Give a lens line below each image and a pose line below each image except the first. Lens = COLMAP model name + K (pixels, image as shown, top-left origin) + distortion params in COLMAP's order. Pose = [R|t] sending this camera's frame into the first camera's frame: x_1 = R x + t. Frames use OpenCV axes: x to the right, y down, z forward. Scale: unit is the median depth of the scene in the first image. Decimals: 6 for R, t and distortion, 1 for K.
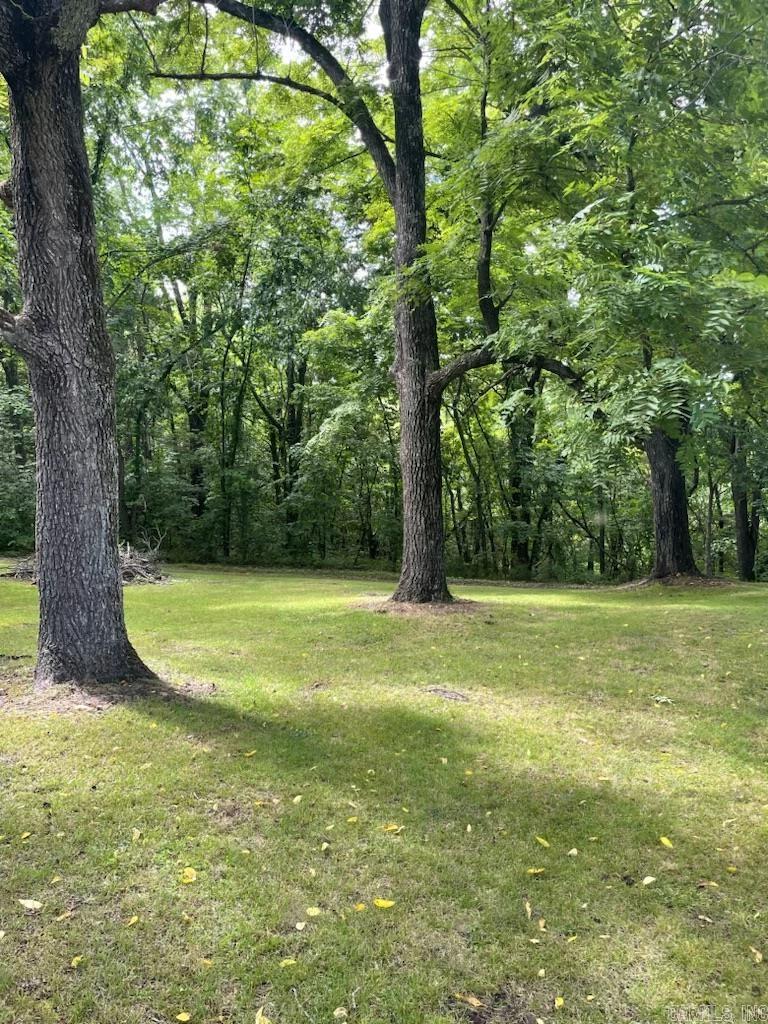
lens RADIAL K [[772.5, 0, 384.0], [0, 772.5, 512.0], [0, 0, 1]] dist [0.065870, -0.103396]
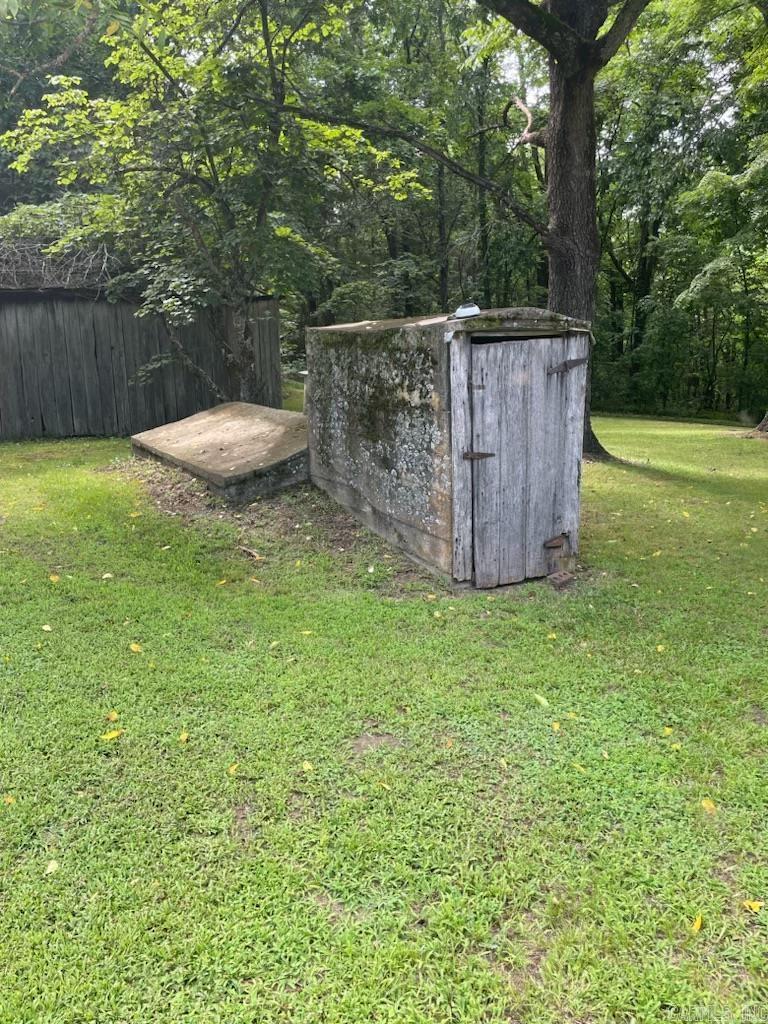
lens RADIAL K [[772.5, 0, 384.0], [0, 772.5, 512.0], [0, 0, 1]] dist [0.065870, -0.103396]
pose [[0.924559, 0.080674, -0.372400, -0.035970], [-0.011532, 0.982807, 0.184277, 0.012161], [0.380864, -0.166081, 0.909593, -0.202830]]
